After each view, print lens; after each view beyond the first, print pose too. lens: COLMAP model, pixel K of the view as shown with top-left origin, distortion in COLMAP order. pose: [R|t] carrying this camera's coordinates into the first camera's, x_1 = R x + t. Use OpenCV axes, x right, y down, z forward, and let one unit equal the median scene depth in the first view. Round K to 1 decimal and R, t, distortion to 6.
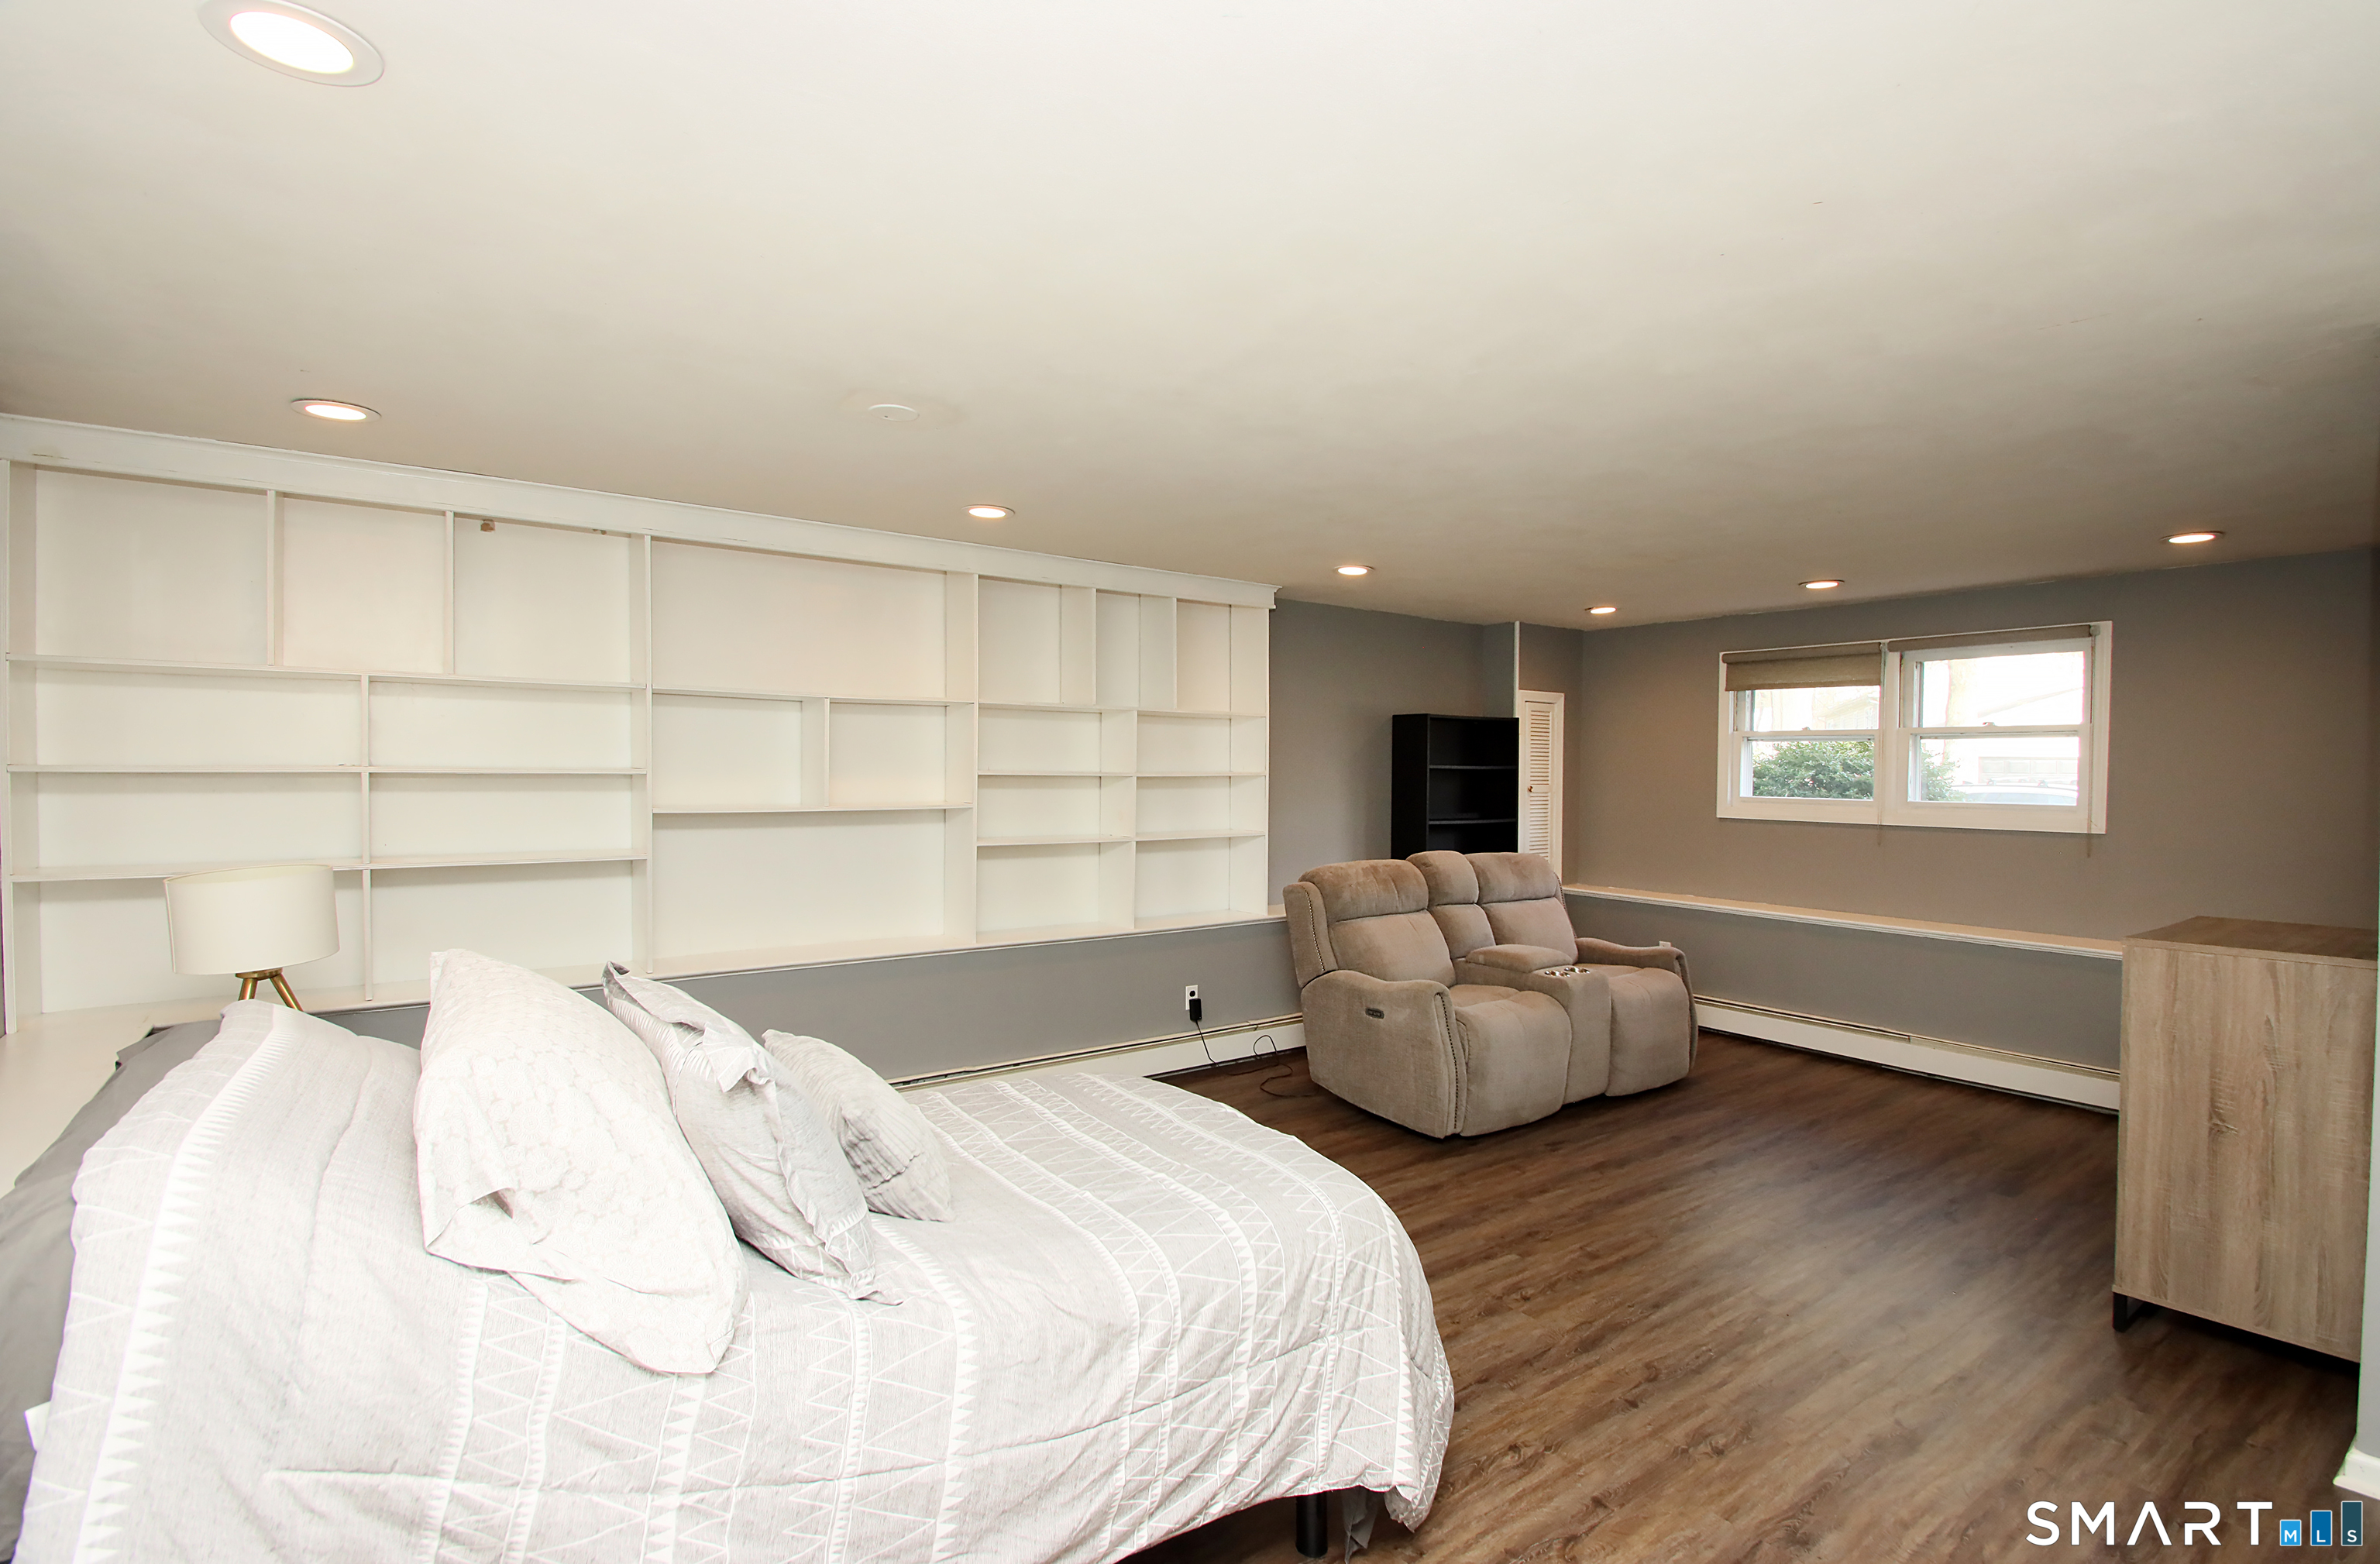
lens RADIAL K [[1099.1, 0, 1194.5], [0, 1099.1, 798.7], [0, 0, 1]] dist [0.017608, -0.029592]
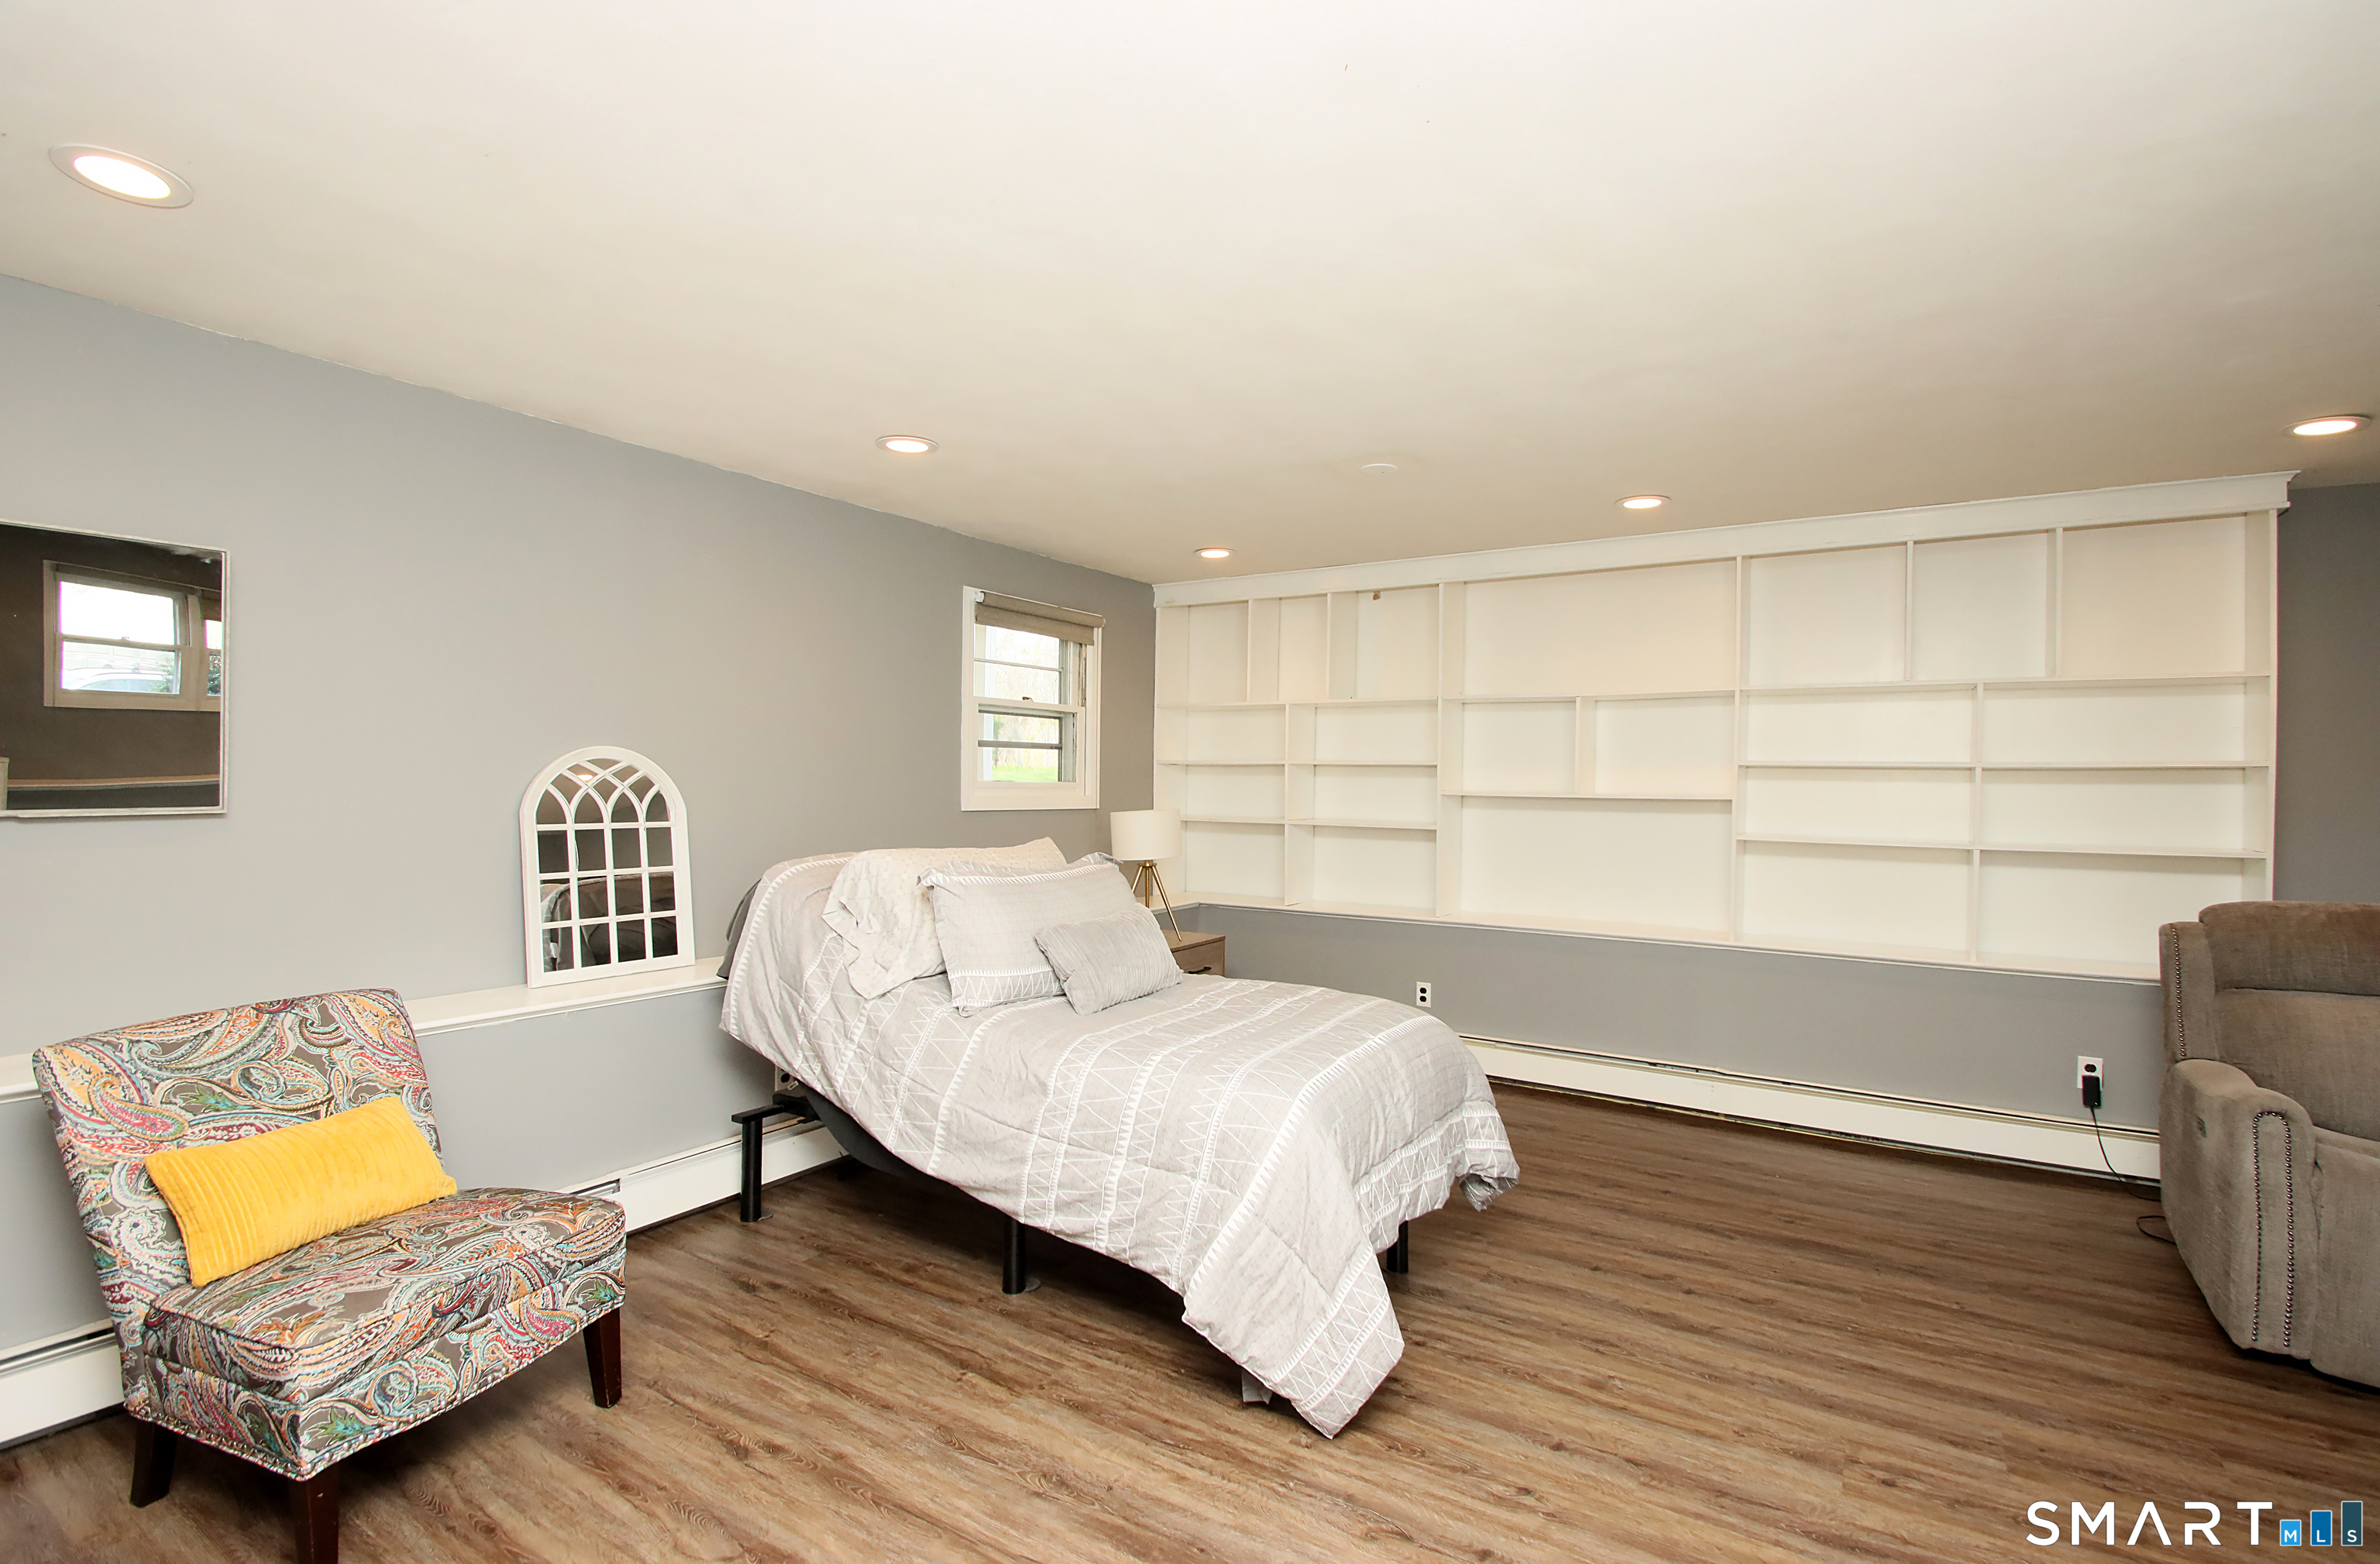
lens RADIAL K [[1096.1, 0, 1196.4], [0, 1096.1, 793.9], [0, 0, 1]] dist [0.008566, -0.014767]
pose [[0.364490, 0.009850, -0.931155, 0.865876], [-0.032716, 0.999462, -0.002234, 0.034561], [0.930632, 0.031278, 0.364616, 0.356659]]
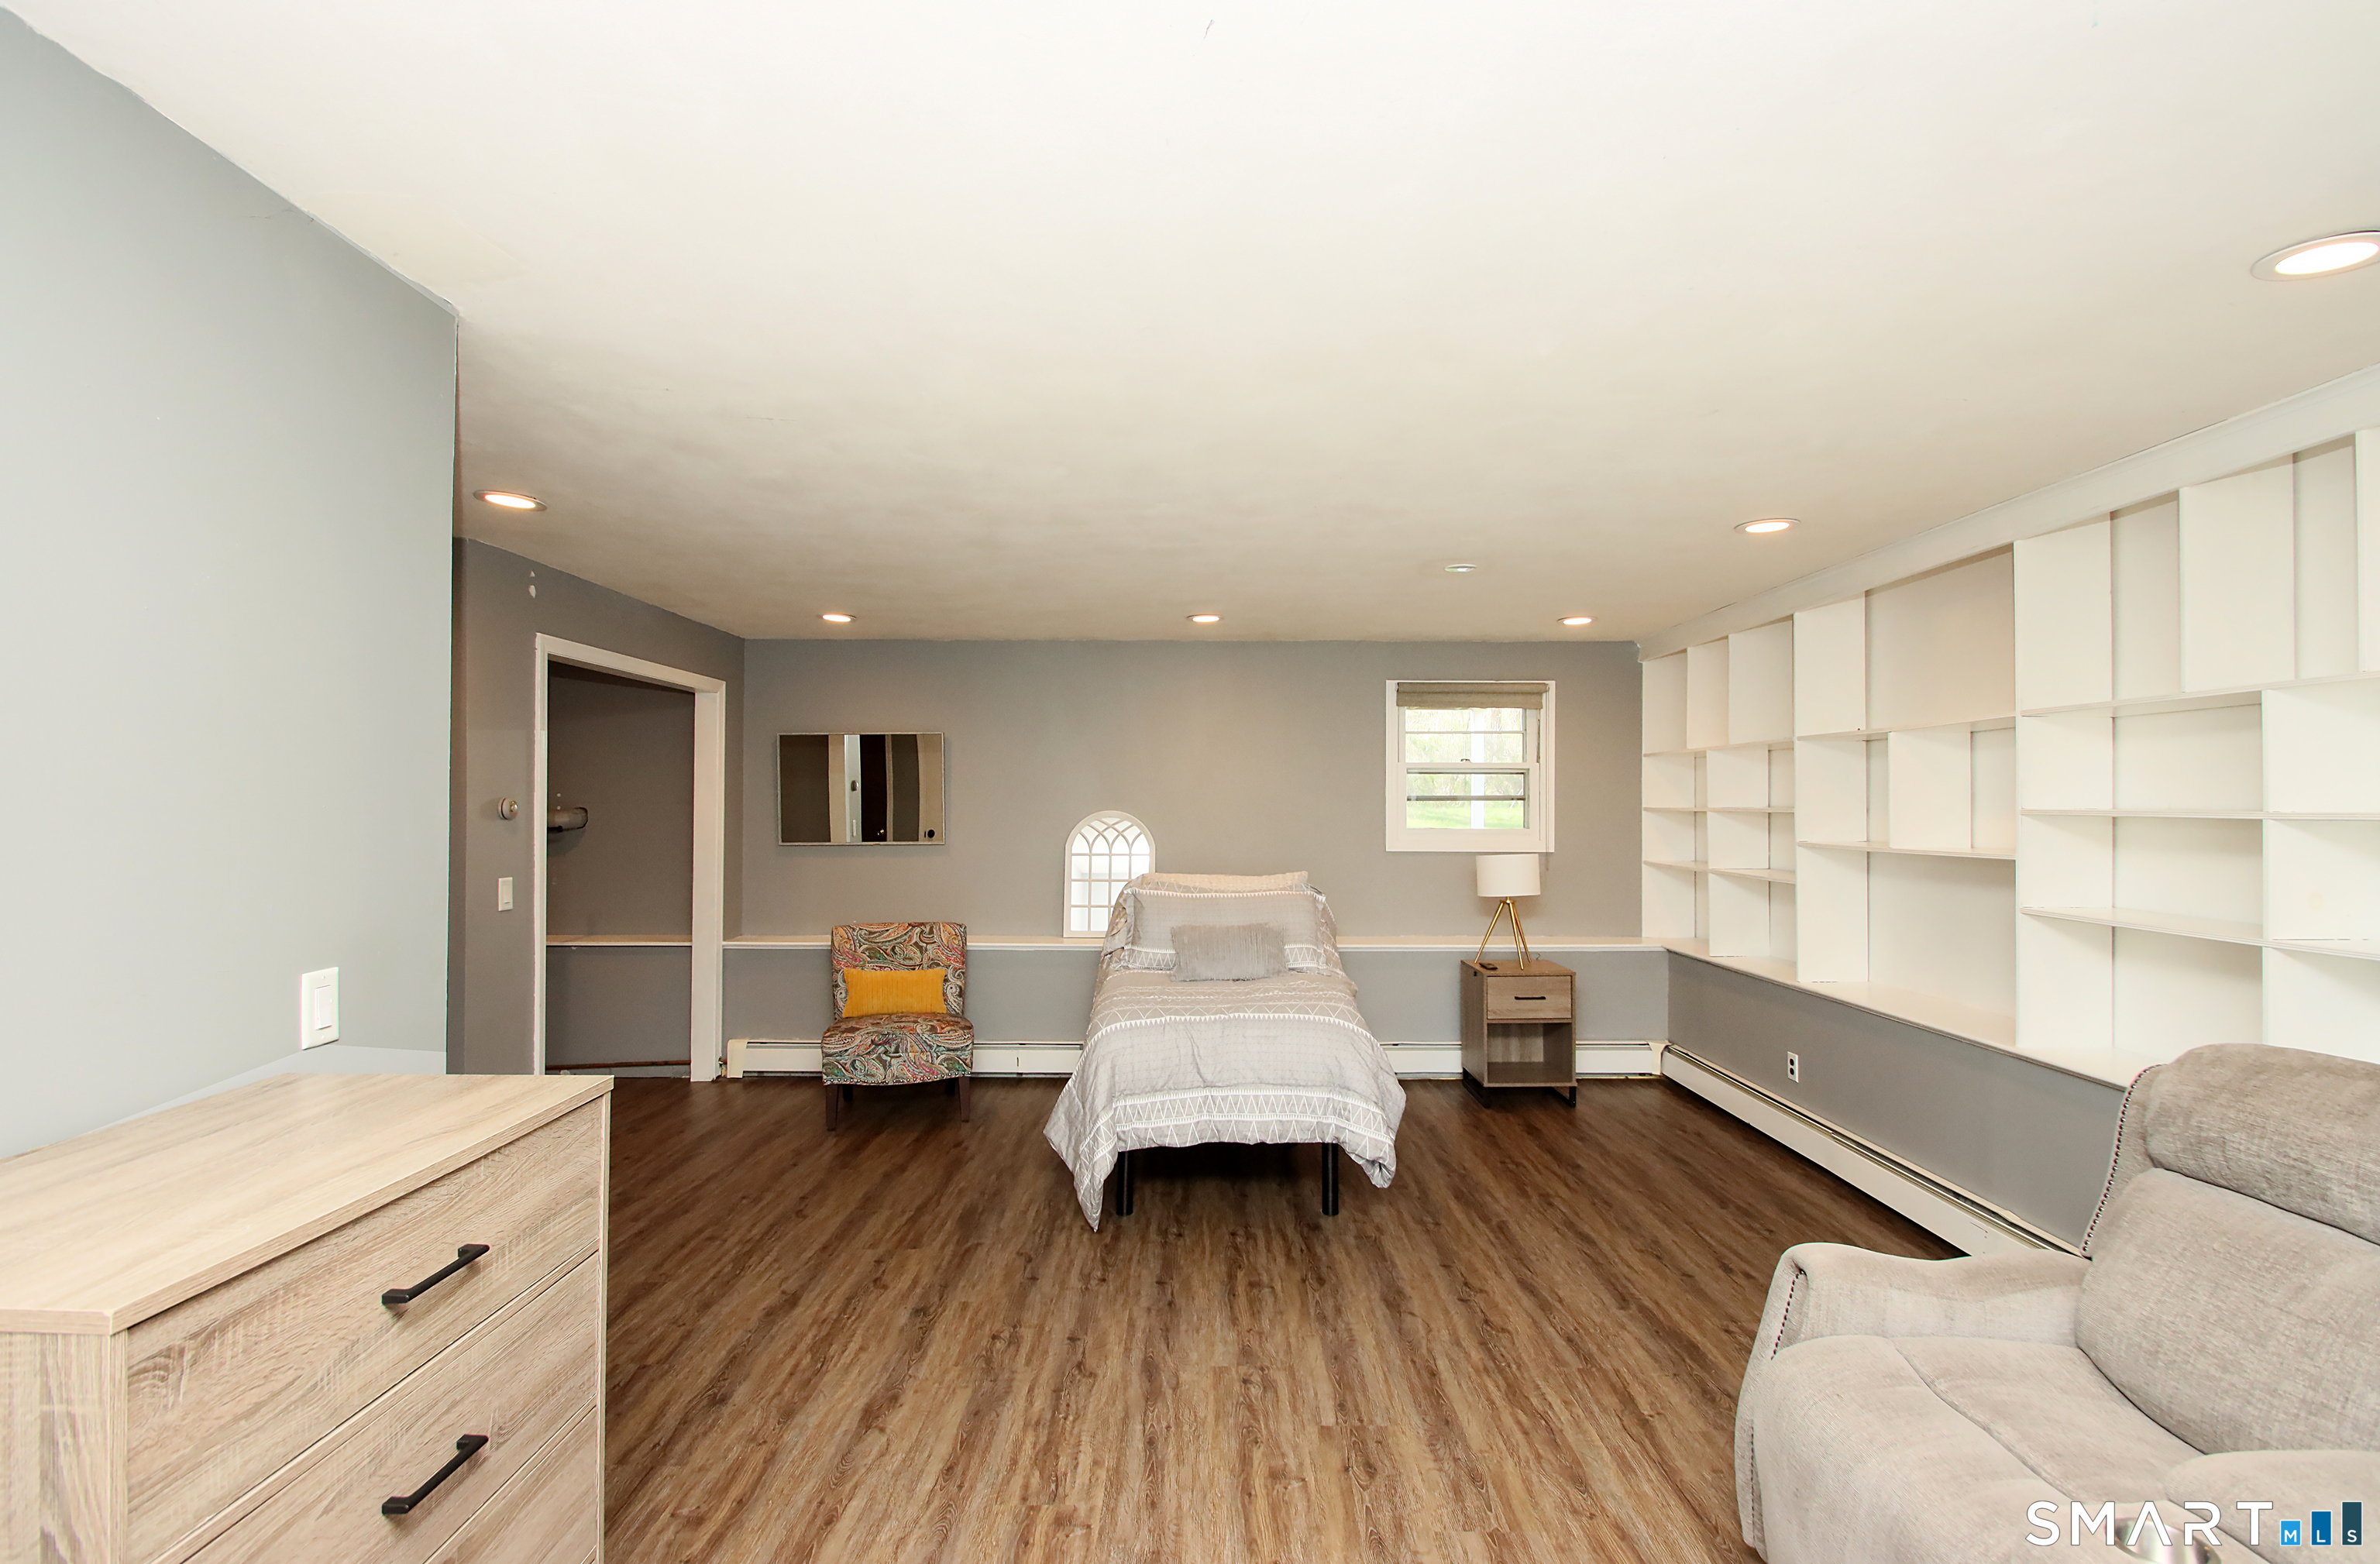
lens RADIAL K [[1096.1, 0, 1196.4], [0, 1096.1, 793.9], [0, 0, 1]] dist [0.008566, -0.014767]
pose [[-0.591003, -0.016800, -0.806494, 1.176797], [-0.024225, 0.999702, -0.003072, -0.031453], [0.806305, 0.017722, -0.591234, 1.650769]]
